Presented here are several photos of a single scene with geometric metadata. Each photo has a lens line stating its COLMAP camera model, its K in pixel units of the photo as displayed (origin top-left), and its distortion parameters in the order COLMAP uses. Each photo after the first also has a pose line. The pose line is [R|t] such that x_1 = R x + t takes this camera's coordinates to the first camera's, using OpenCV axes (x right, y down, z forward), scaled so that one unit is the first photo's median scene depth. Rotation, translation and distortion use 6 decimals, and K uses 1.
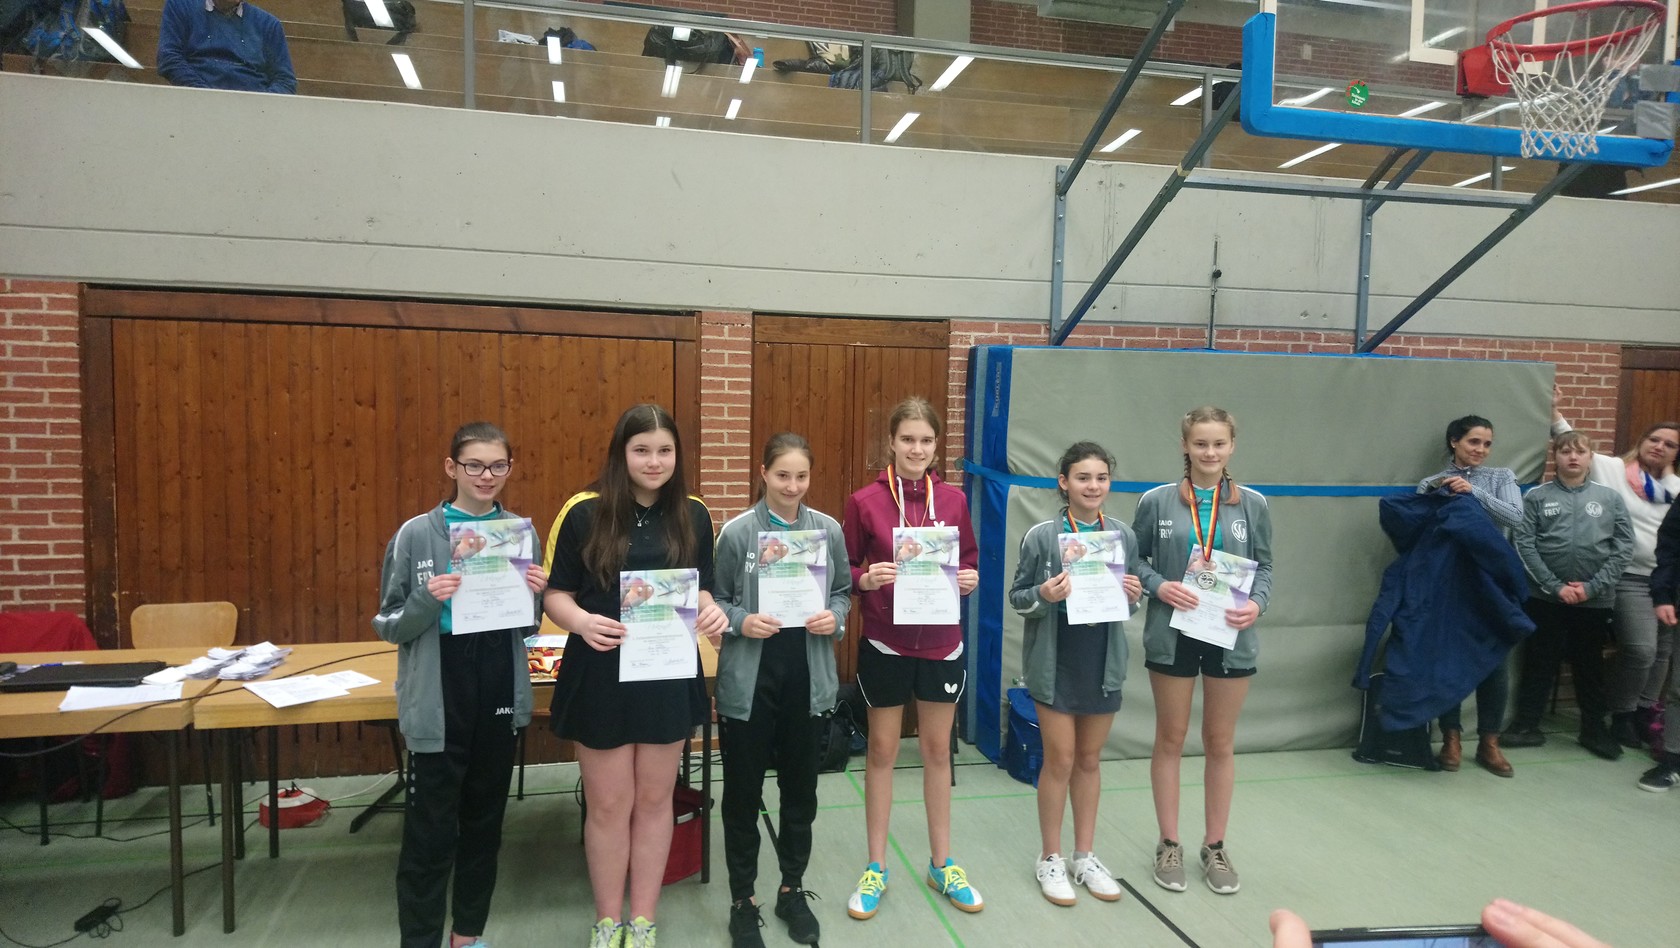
lens RADIAL K [[1027.9, 0, 833.2], [0, 1027.9, 488.7], [0, 0, 1]] dist [0.098470, -0.102087]
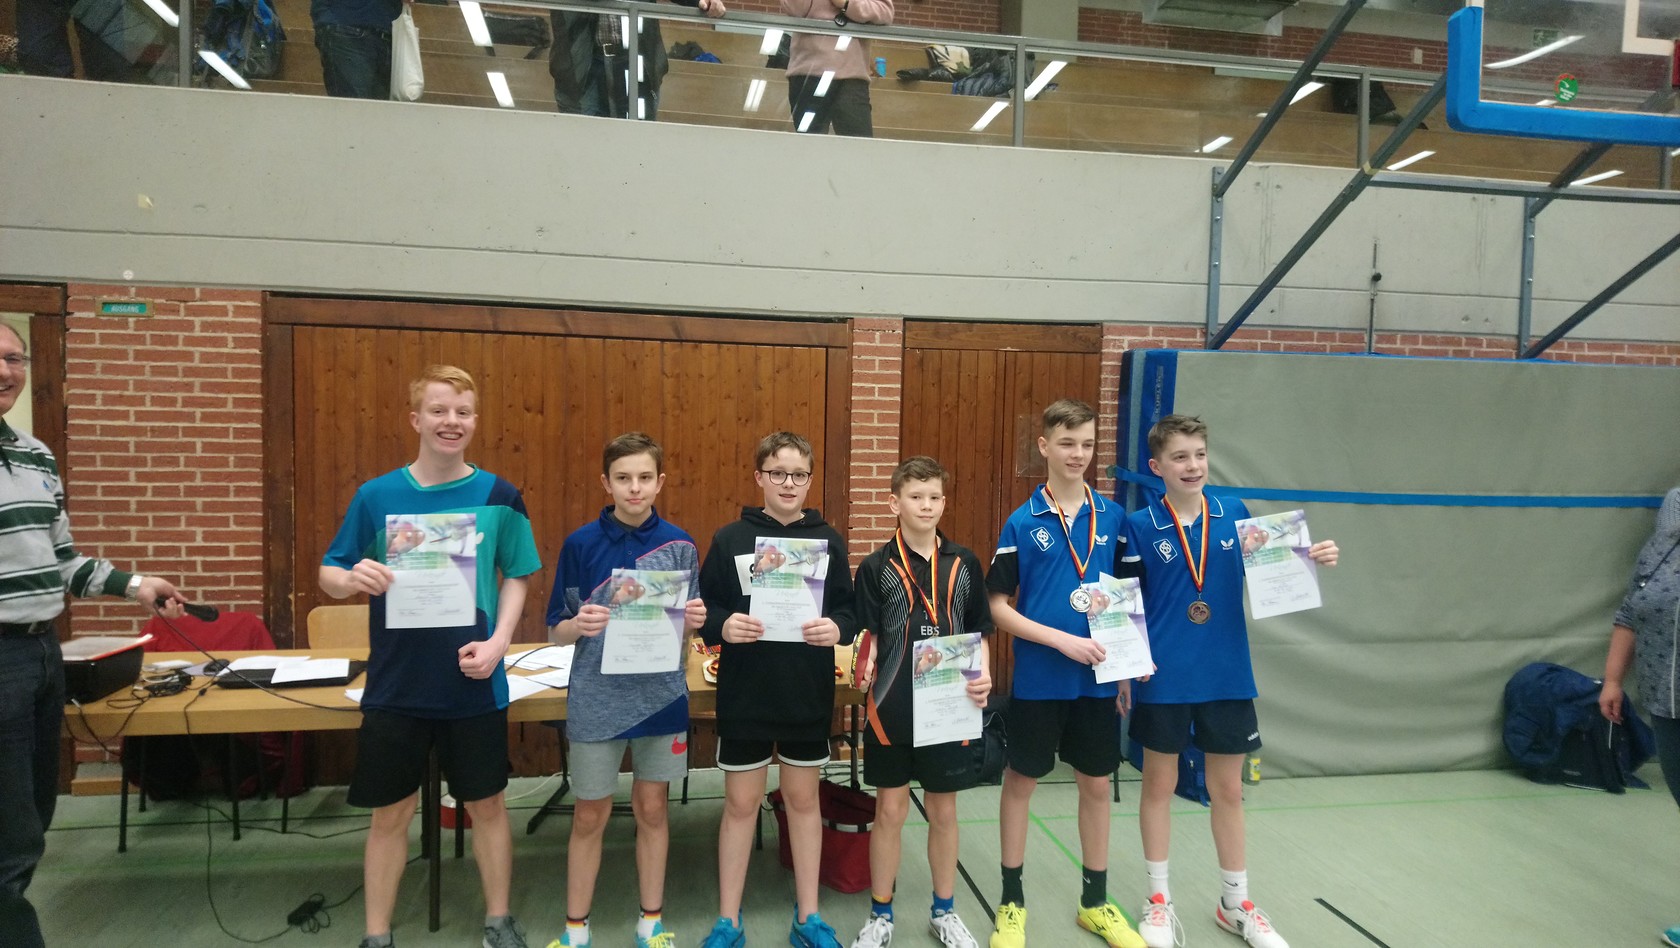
lens RADIAL K [[1027.9, 0, 833.2], [0, 1027.9, 488.7], [0, 0, 1]] dist [0.098470, -0.102087]
pose [[0.998928, 0.004236, -0.046100, -0.105575], [-0.004854, 0.999900, -0.013301, 0.007282], [0.046039, 0.013511, 0.998848, 0.005495]]
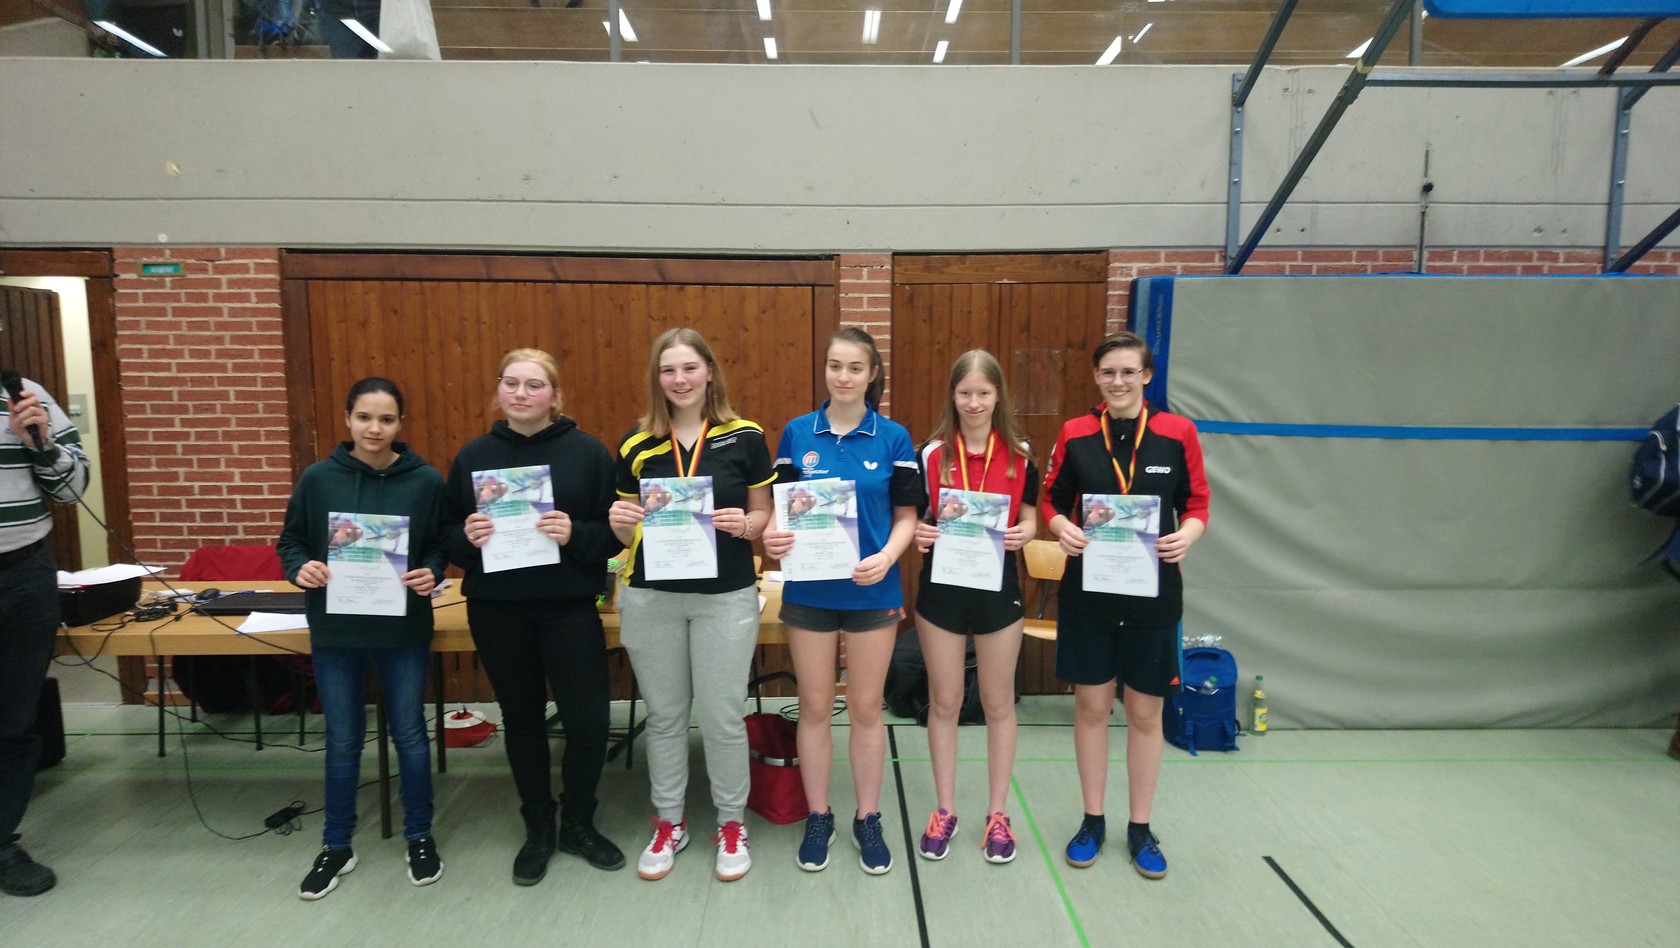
lens RADIAL K [[1027.9, 0, 833.2], [0, 1027.9, 488.7], [0, 0, 1]] dist [0.098470, -0.102087]
pose [[0.979147, 0.007879, -0.203000, 0.070521], [0.002437, 0.998720, 0.050519, 0.001090], [0.203138, -0.049961, 0.977875, 0.028907]]
